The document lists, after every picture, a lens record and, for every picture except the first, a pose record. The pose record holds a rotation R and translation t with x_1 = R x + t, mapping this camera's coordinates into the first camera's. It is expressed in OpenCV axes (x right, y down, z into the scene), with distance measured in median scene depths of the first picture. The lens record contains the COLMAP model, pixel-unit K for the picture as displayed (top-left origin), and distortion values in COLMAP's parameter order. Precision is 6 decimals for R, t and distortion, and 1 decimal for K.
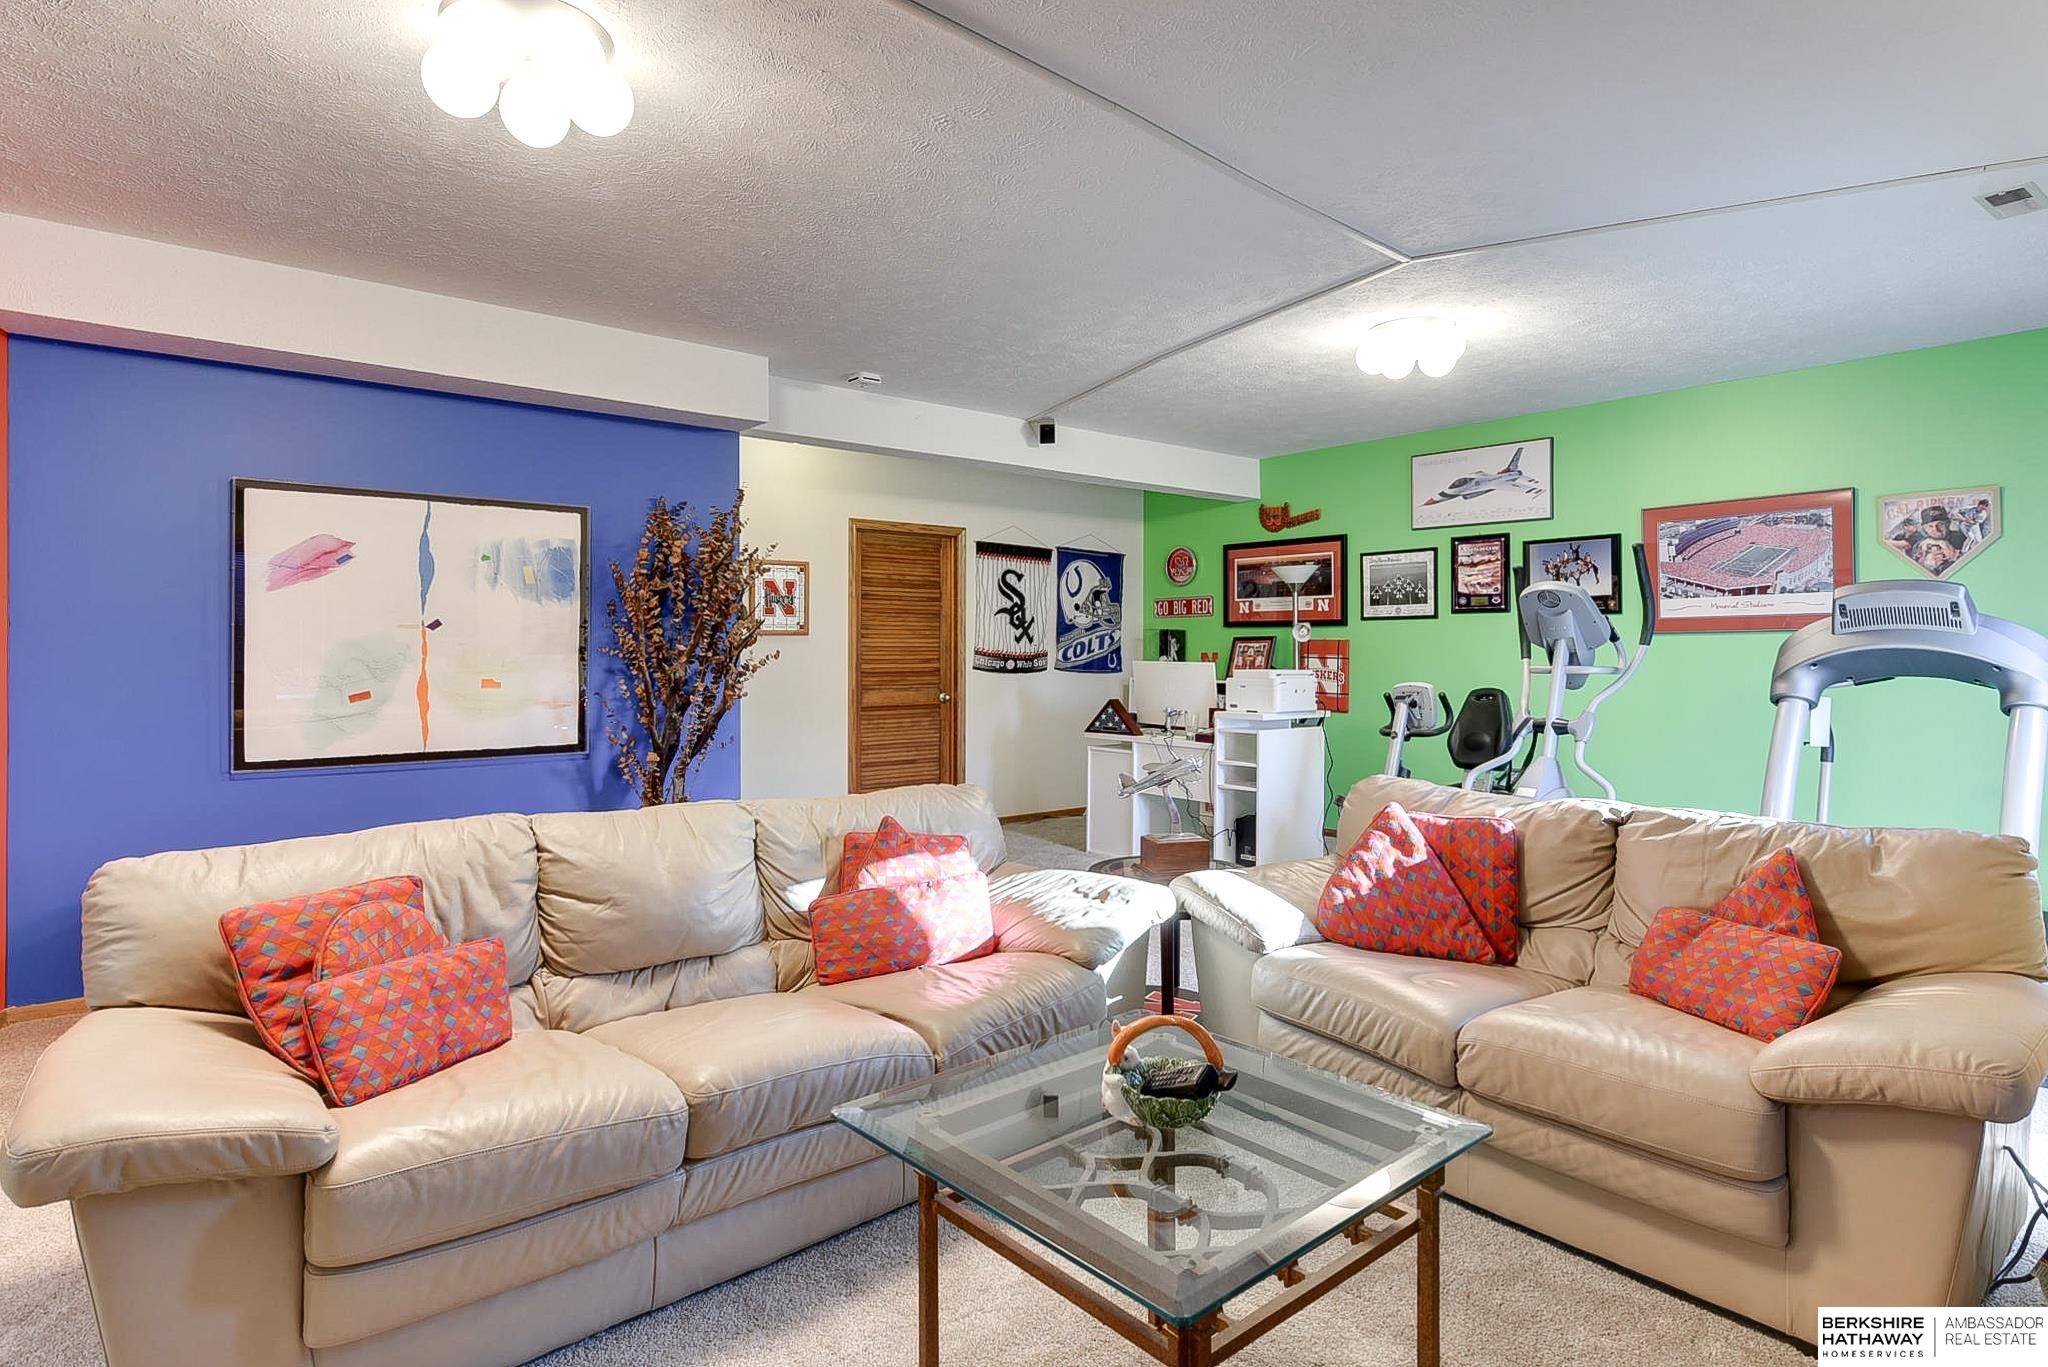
lens RADIAL K [[1077.2, 0, 1008.6], [0, 1077.2, 646.9], [0, 0, 1]] dist [0.004231, -0.001836]
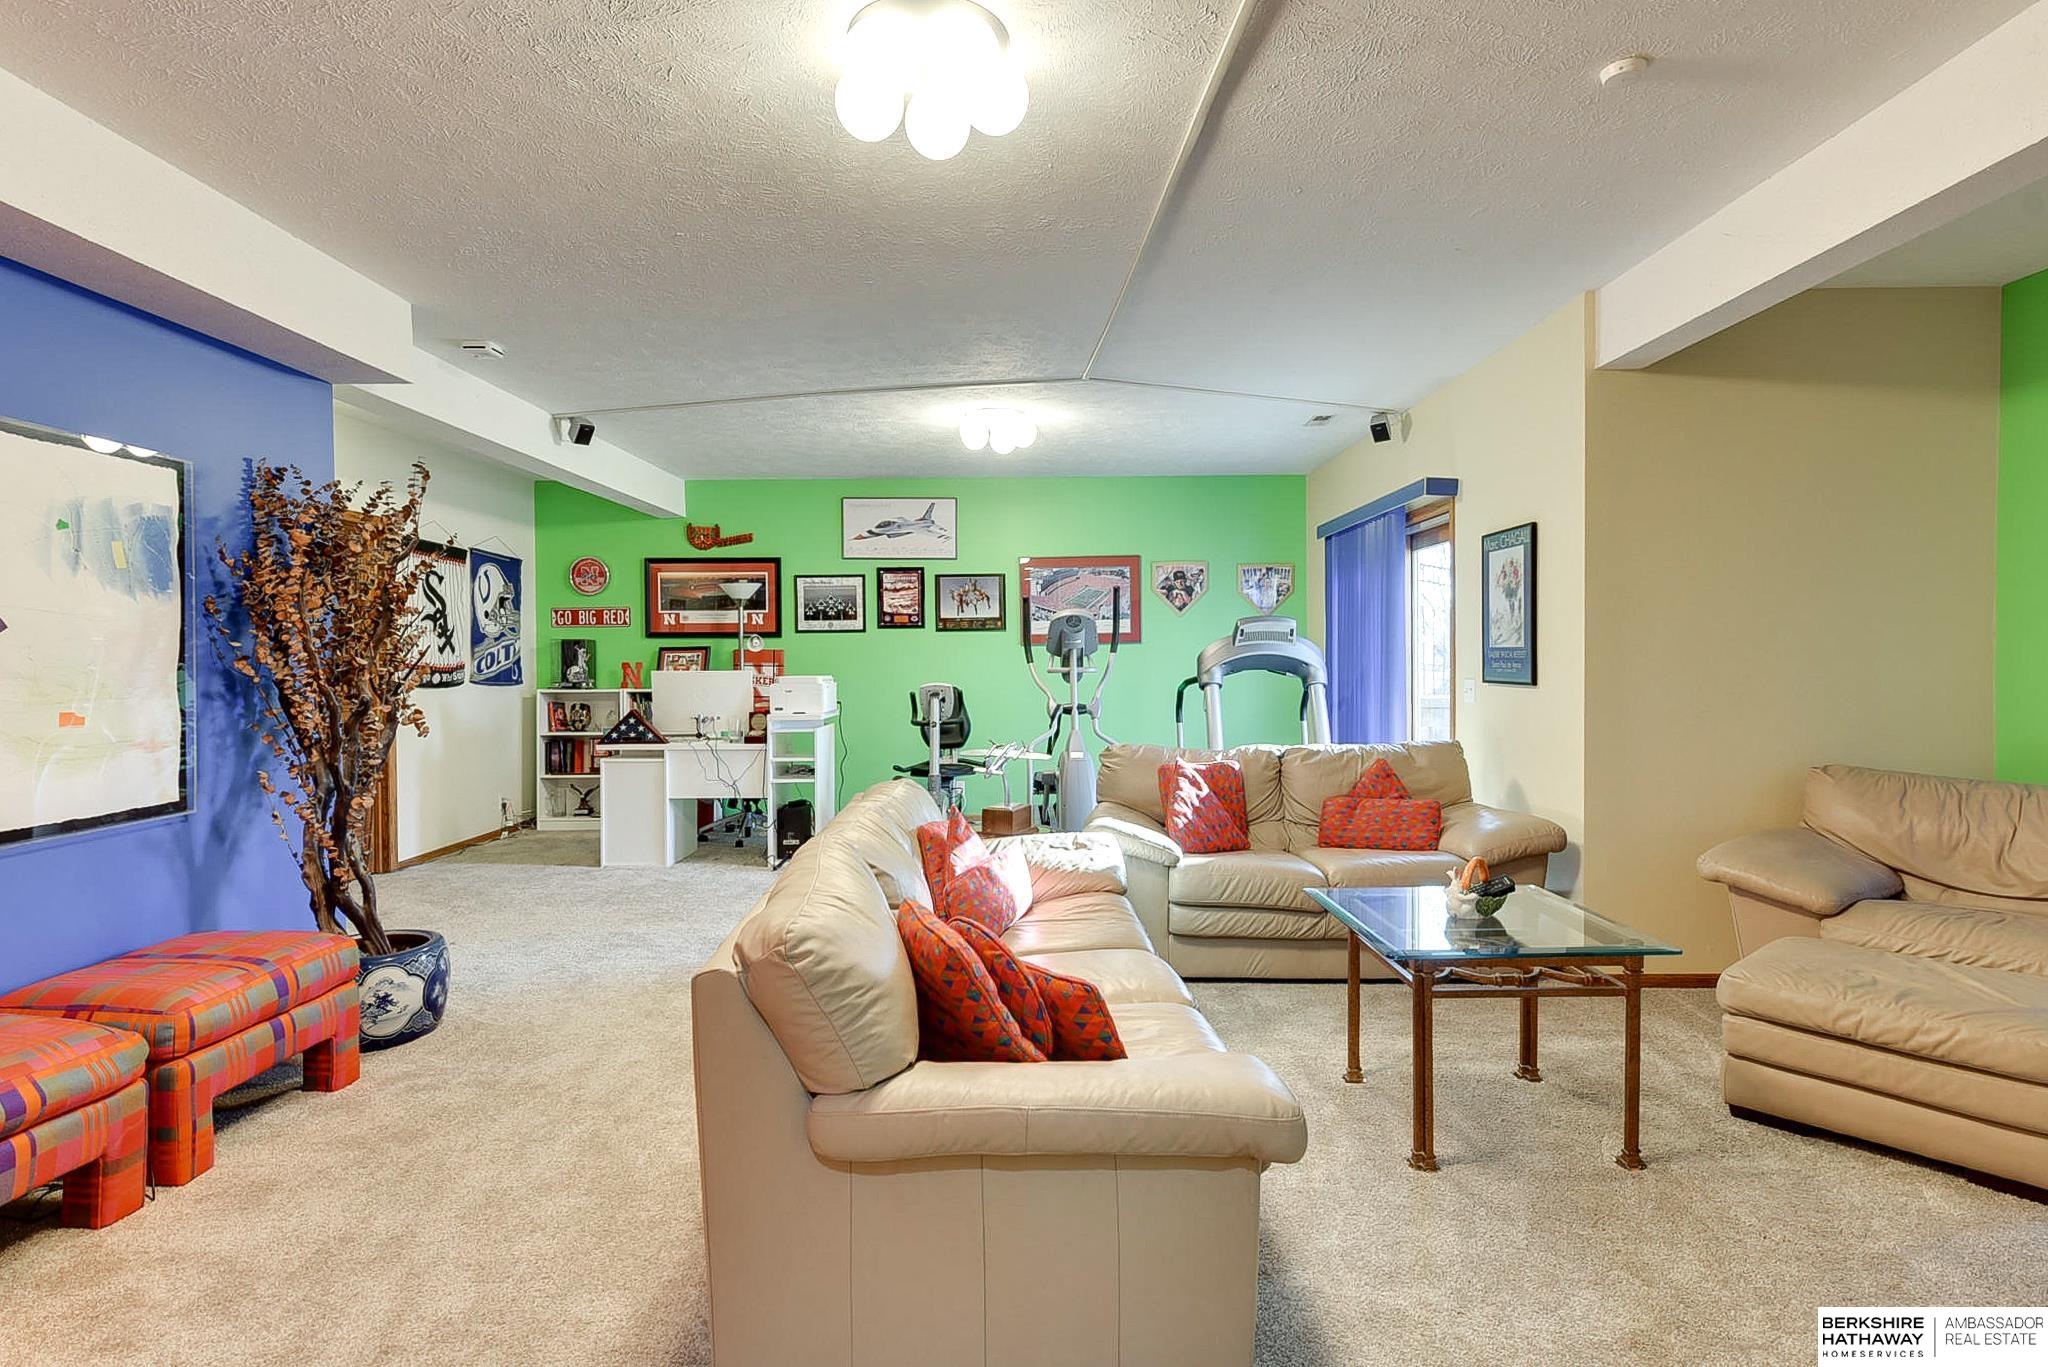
lens RADIAL K [[1020.0, 0, 1026.9], [0, 1020.0, 672.8], [0, 0, 1]] dist [0.001240, -0.001061]
pose [[0.645083, -0.018766, 0.763882, -0.373411], [0.006042, 0.999792, 0.019459, -0.001642], [-0.764088, -0.007937, 0.645063, 0.105562]]
